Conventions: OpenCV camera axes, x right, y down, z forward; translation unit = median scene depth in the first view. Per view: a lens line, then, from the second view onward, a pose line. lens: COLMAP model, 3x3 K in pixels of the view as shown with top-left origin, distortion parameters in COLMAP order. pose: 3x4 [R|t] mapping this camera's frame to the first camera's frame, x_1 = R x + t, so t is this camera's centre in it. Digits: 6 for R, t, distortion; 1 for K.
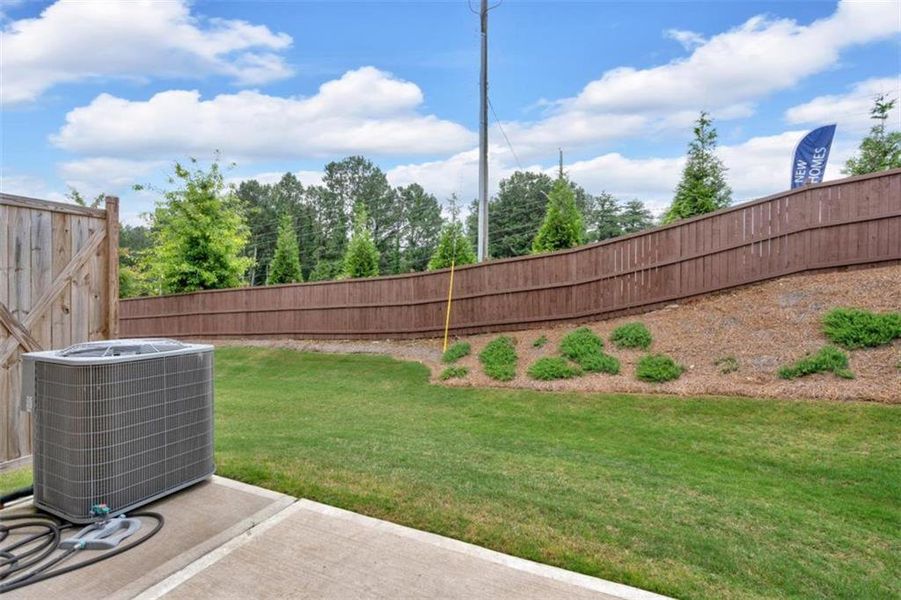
lens RADIAL K [[405.9, 0, 451.0], [0, 405.9, 299.1], [0, 0, 1]] dist [-0.009111, 0.004481]
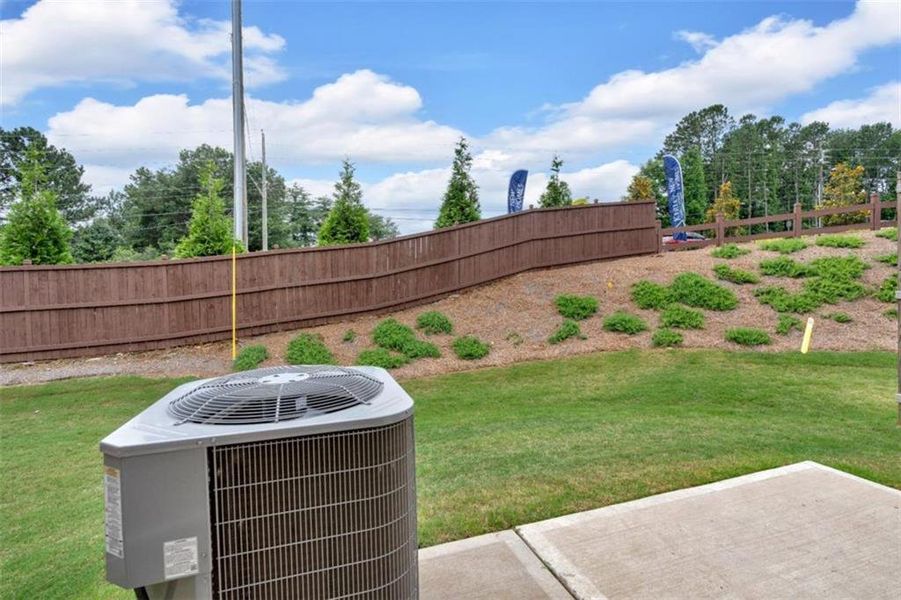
lens RADIAL K [[405.9, 0, 451.2], [0, 405.9, 298.5], [0, 0, 1]] dist [-0.009111, 0.004481]
pose [[0.733304, -0.027792, 0.679333, -0.249064], [0.016957, 0.999601, 0.022590, -0.001774], [-0.679690, -0.005046, 0.733483, 0.114925]]
